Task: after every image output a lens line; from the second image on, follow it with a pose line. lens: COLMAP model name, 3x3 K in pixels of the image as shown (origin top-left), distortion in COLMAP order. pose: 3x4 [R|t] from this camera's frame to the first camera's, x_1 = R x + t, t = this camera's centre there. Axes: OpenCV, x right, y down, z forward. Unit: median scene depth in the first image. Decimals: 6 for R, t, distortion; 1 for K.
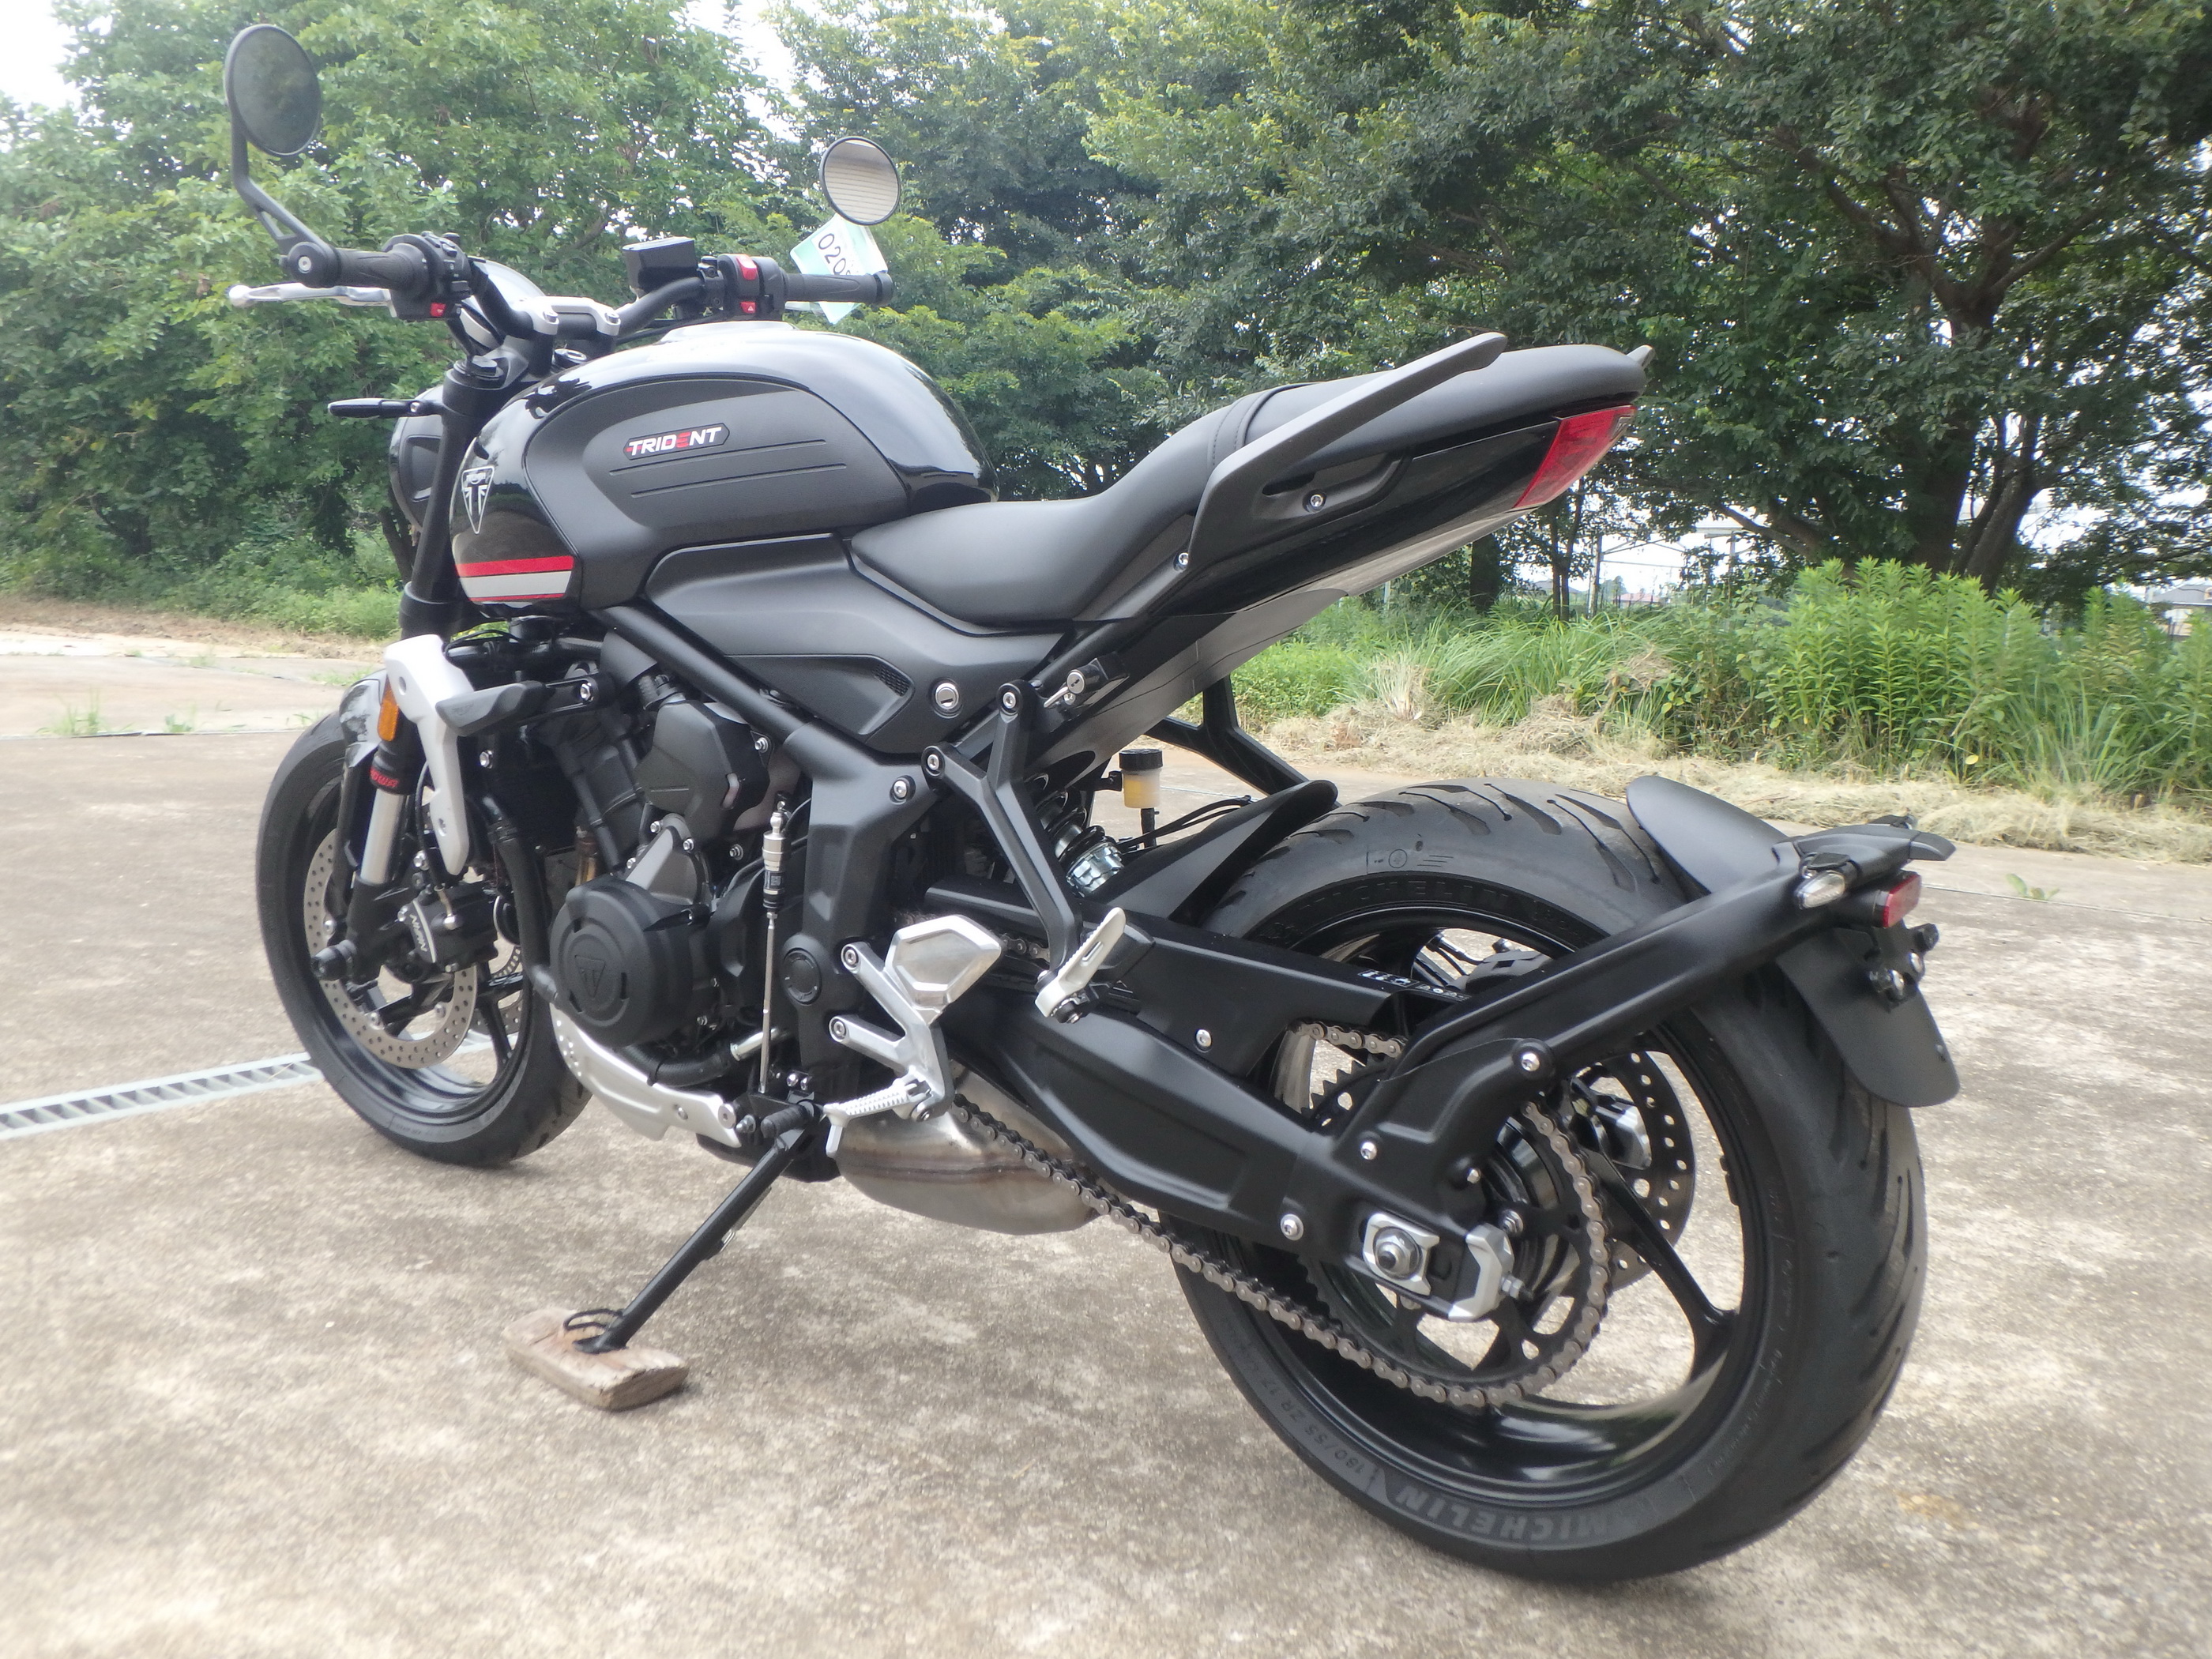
lens RADIAL K [[1888.8, 0, 1134.9], [0, 1888.8, 784.9], [0, 0, 1]] dist [-0.031485, 0.012950]
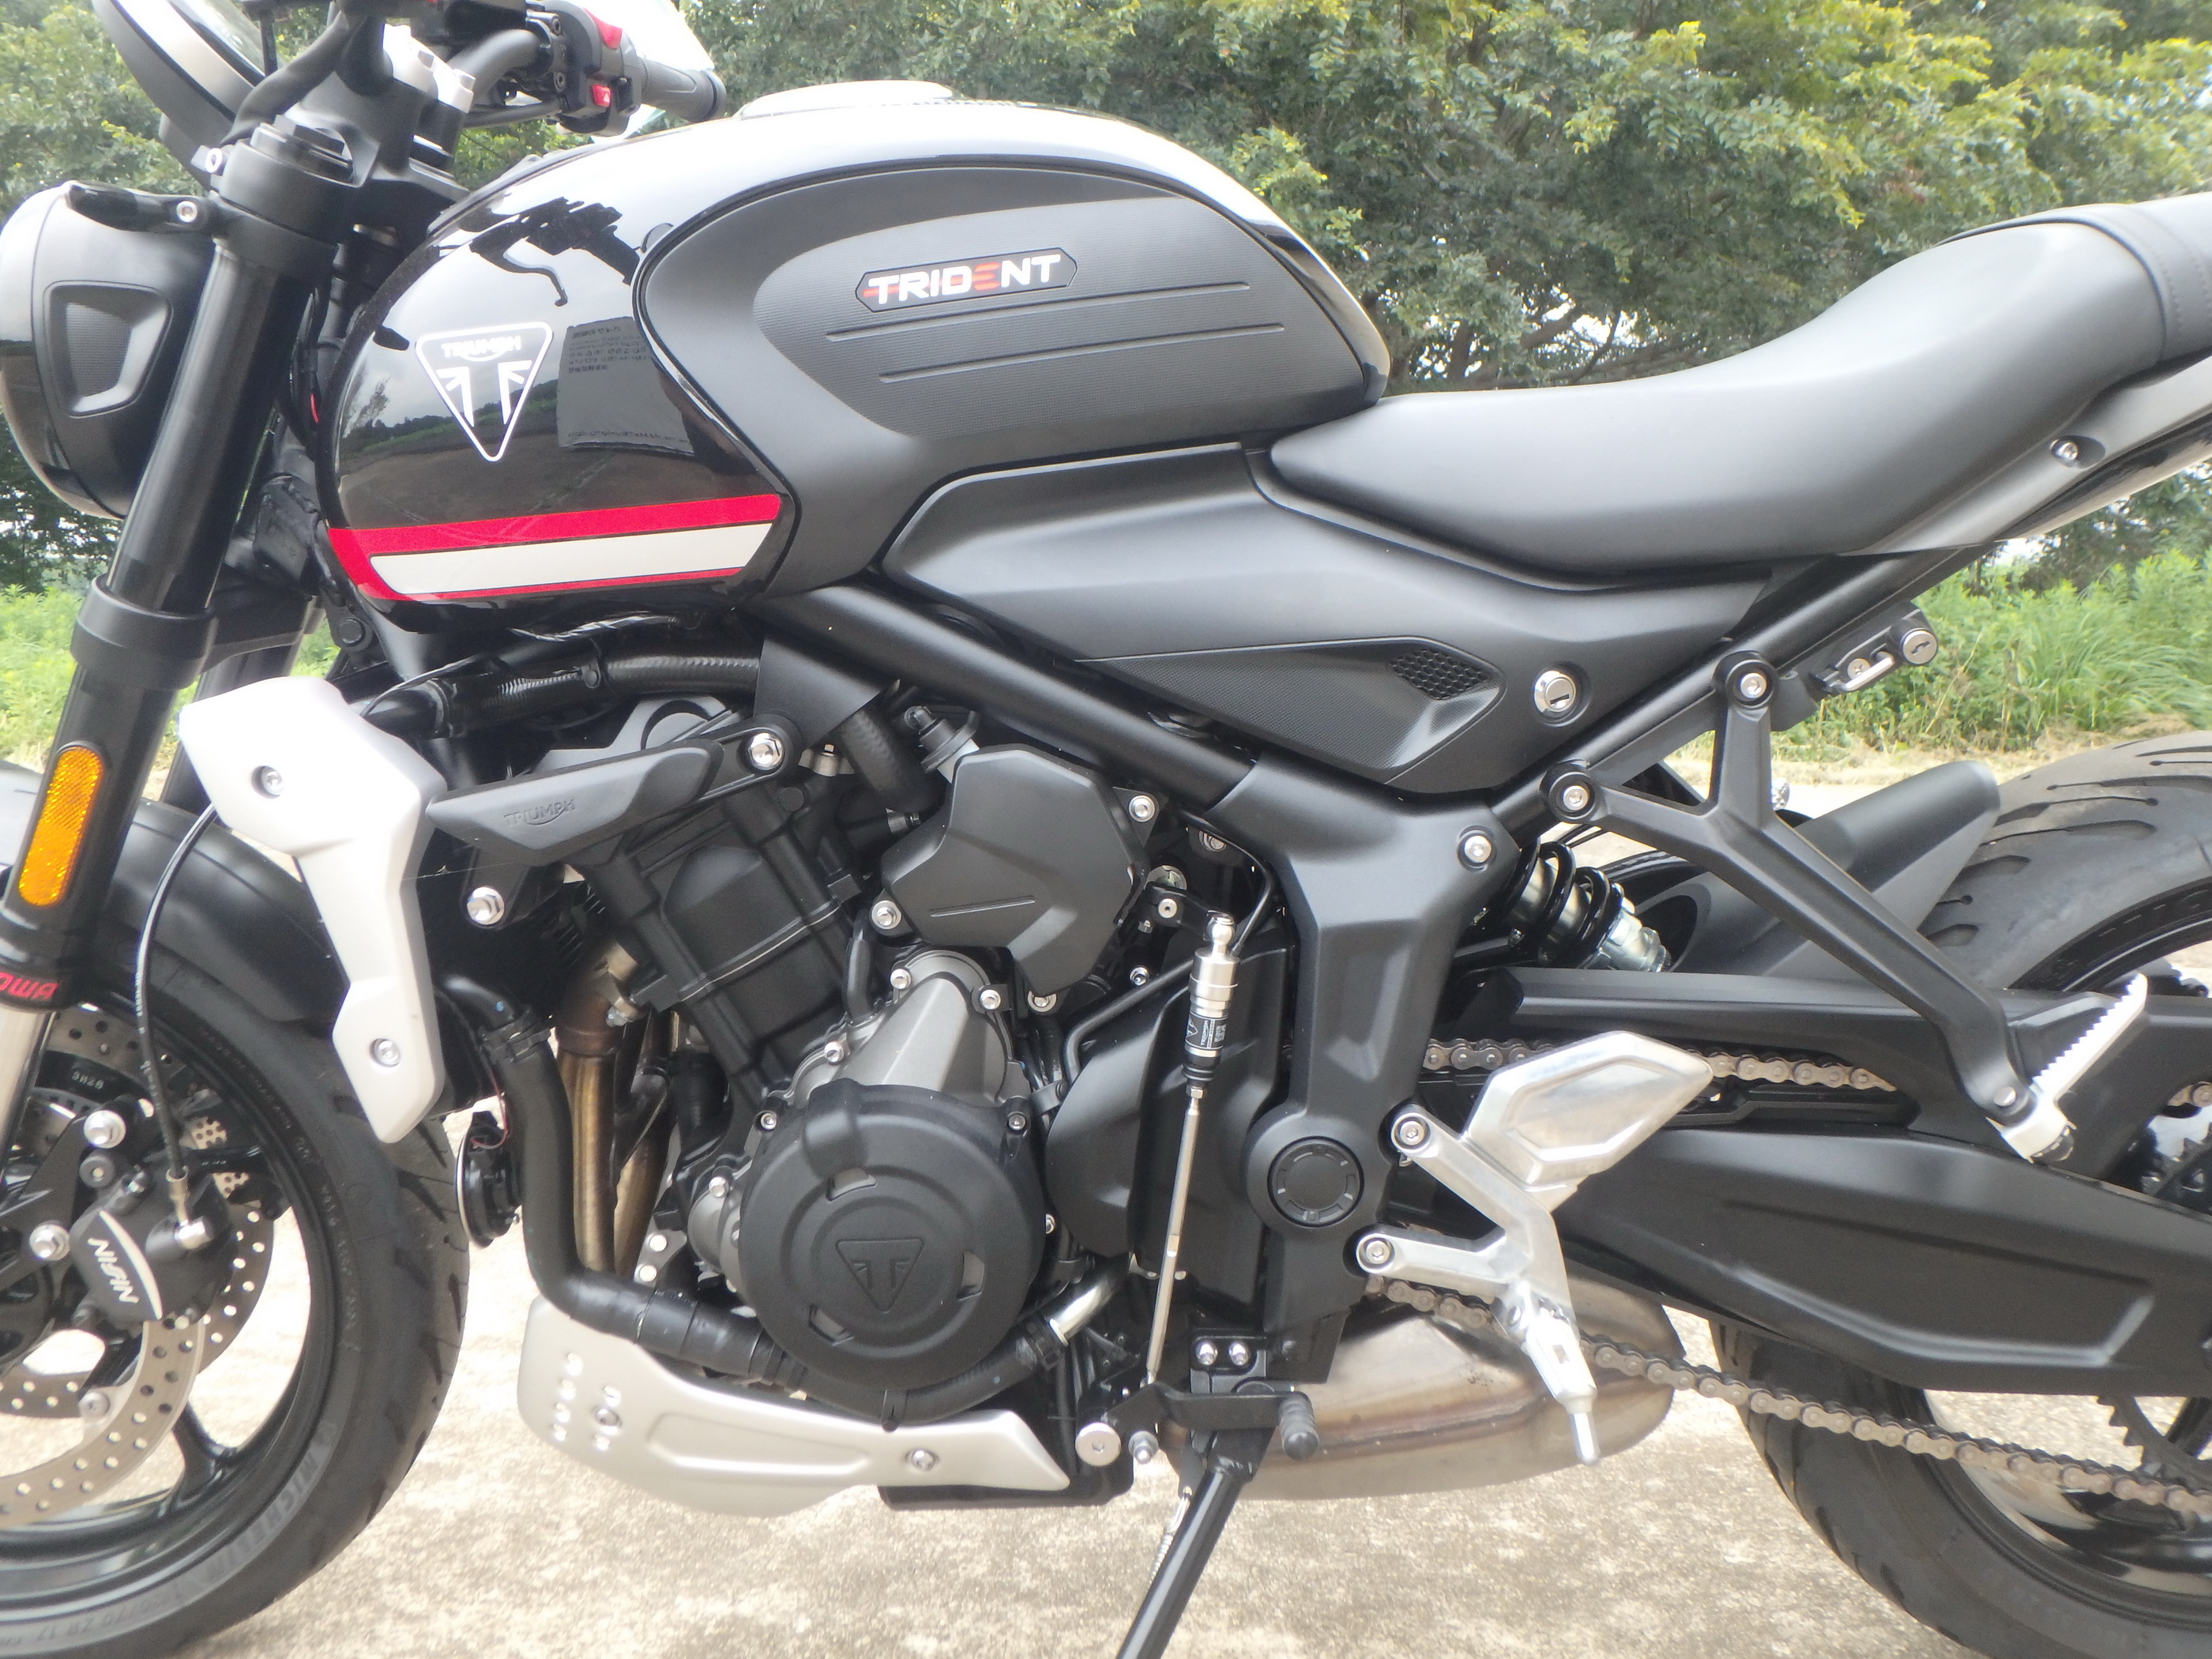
lens RADIAL K [[1873.1, 0, 1106.0], [0, 1873.1, 829.5], [0, 0, 1]] dist [-0.013562, 0.002242]
pose [[0.817497, -0.121179, 0.563040, -0.541211], [0.109542, 0.992484, 0.054557, -0.048630], [-0.565419, 0.017076, 0.824627, 0.533013]]
